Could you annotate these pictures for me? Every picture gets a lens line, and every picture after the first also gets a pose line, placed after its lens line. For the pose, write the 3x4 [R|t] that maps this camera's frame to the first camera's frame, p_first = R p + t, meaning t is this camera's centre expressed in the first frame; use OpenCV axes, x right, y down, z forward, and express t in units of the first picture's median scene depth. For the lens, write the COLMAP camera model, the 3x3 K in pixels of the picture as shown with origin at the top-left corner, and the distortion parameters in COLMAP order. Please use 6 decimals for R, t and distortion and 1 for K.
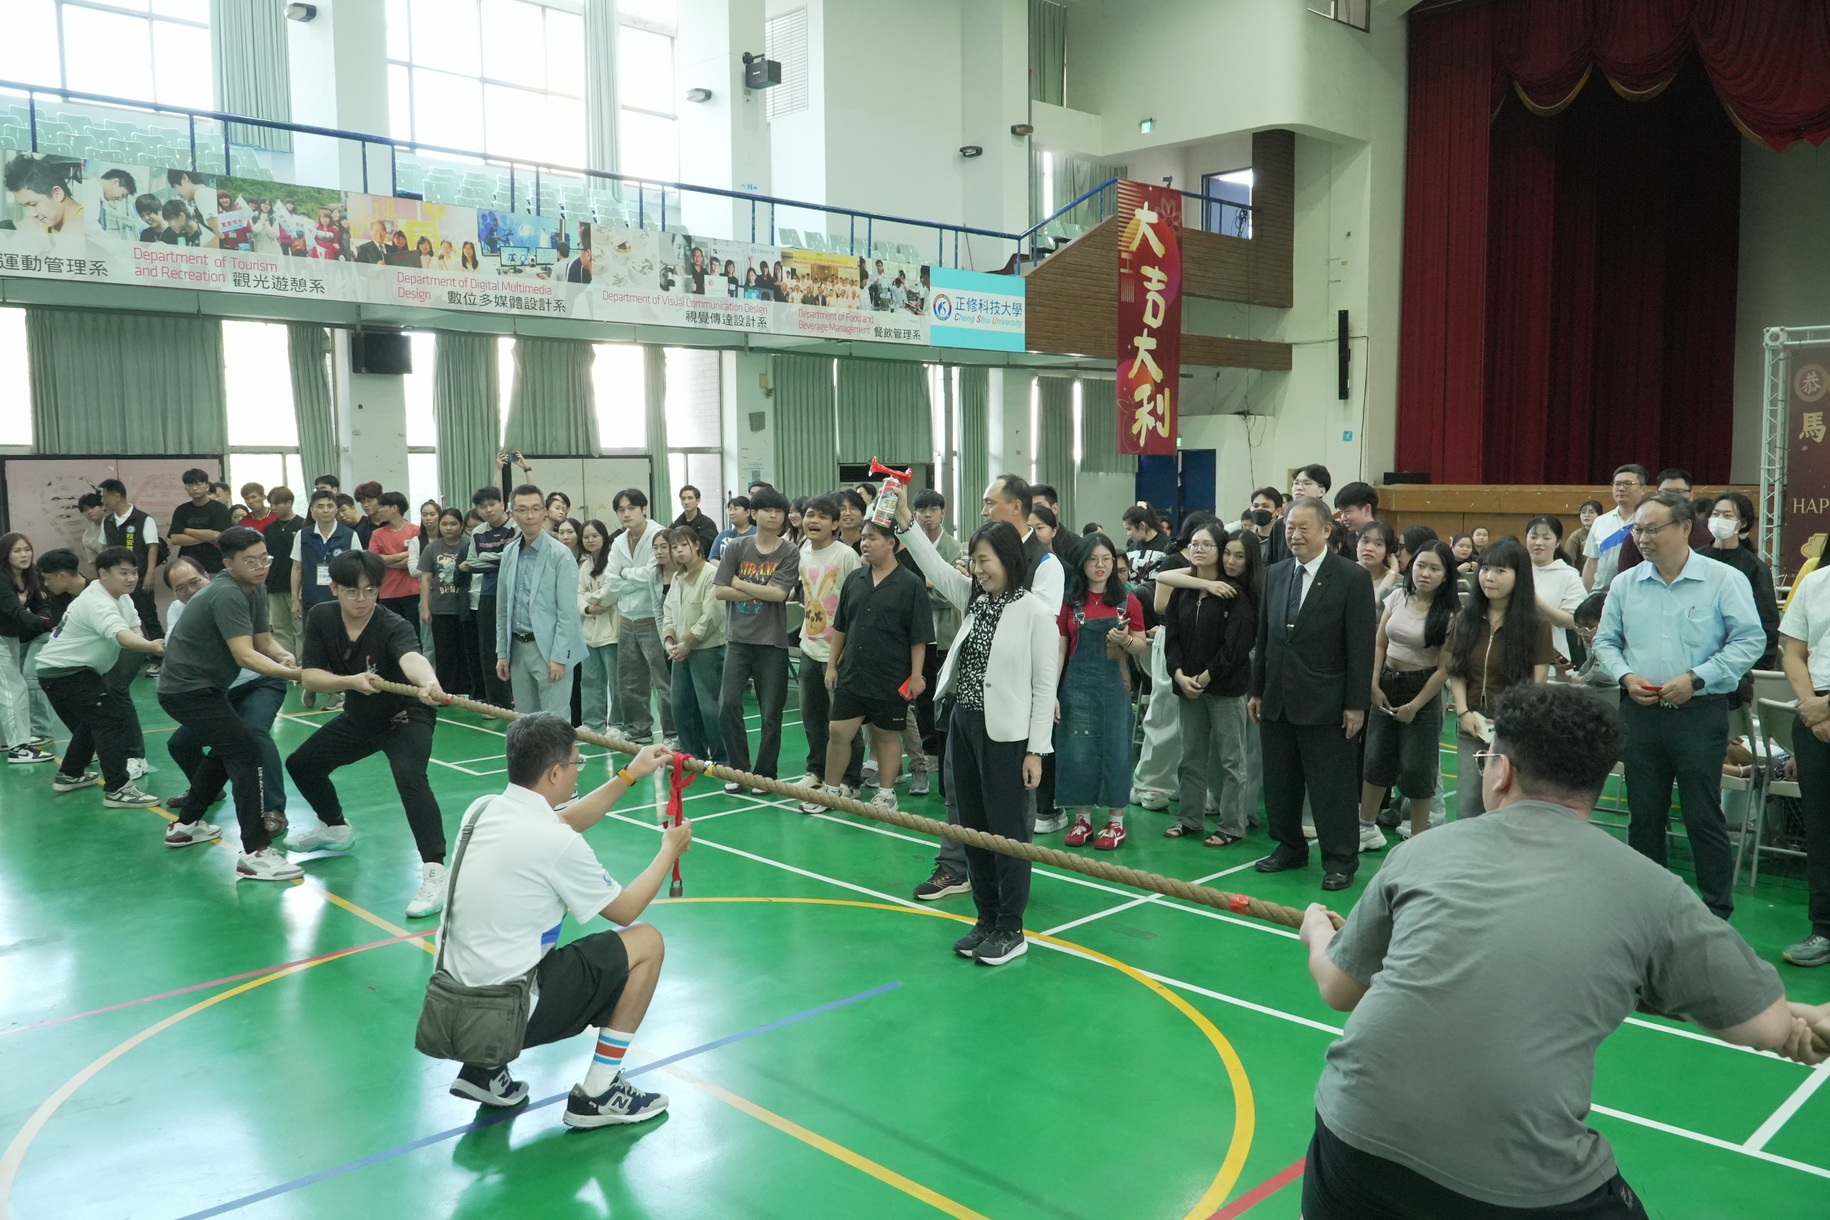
lens RADIAL K [[1477.3, 0, 917.1], [0, 1477.3, 612.7], [0, 0, 1]] dist [-0.031015, -0.011544]
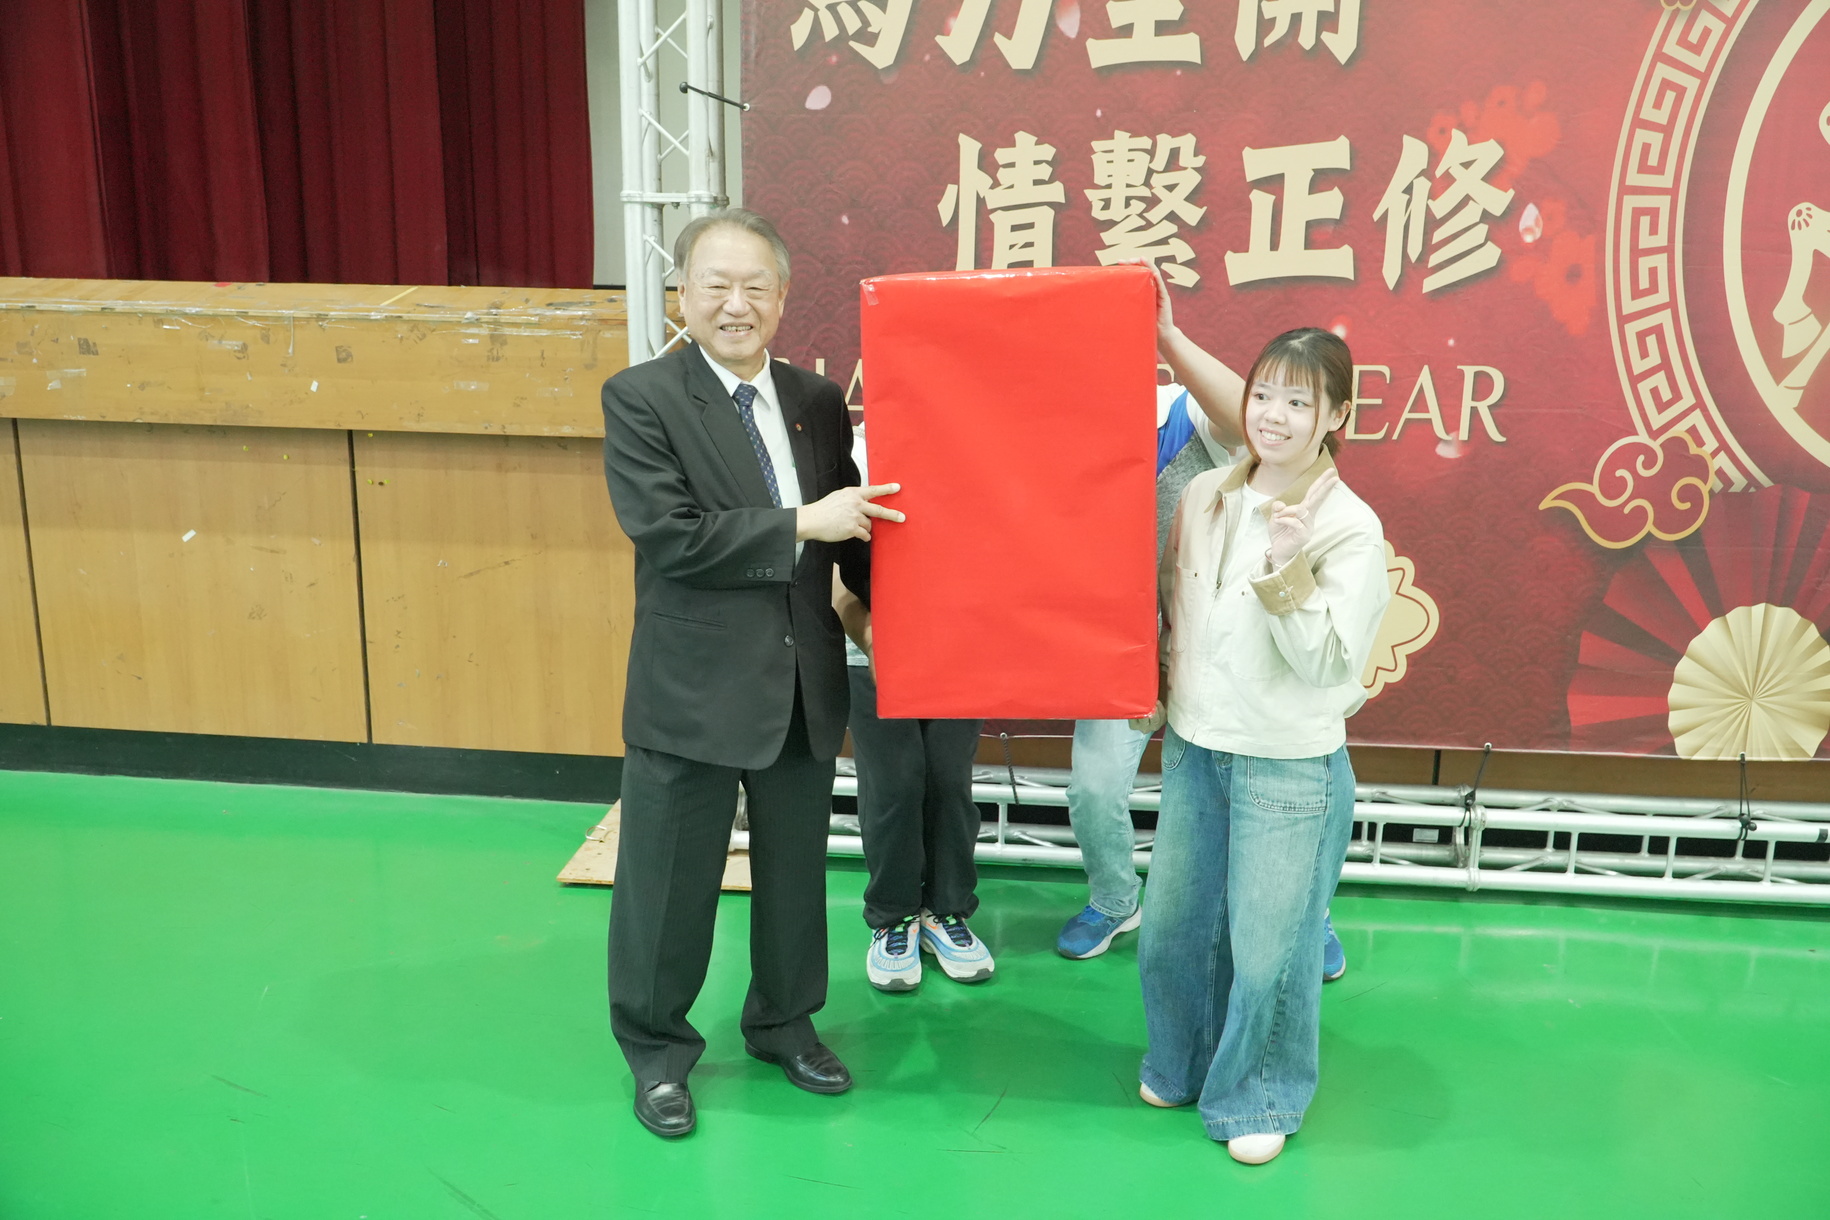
lens RADIAL K [[1430.2, 0, 918.9], [0, 1430.2, 607.5], [0, 0, 1]] dist [-0.009819, -0.021746]
pose [[0.762221, -0.122193, 0.635680, 0.392442], [0.036000, 0.988504, 0.146848, -0.058732], [-0.646315, -0.089046, 0.757857, 0.673878]]
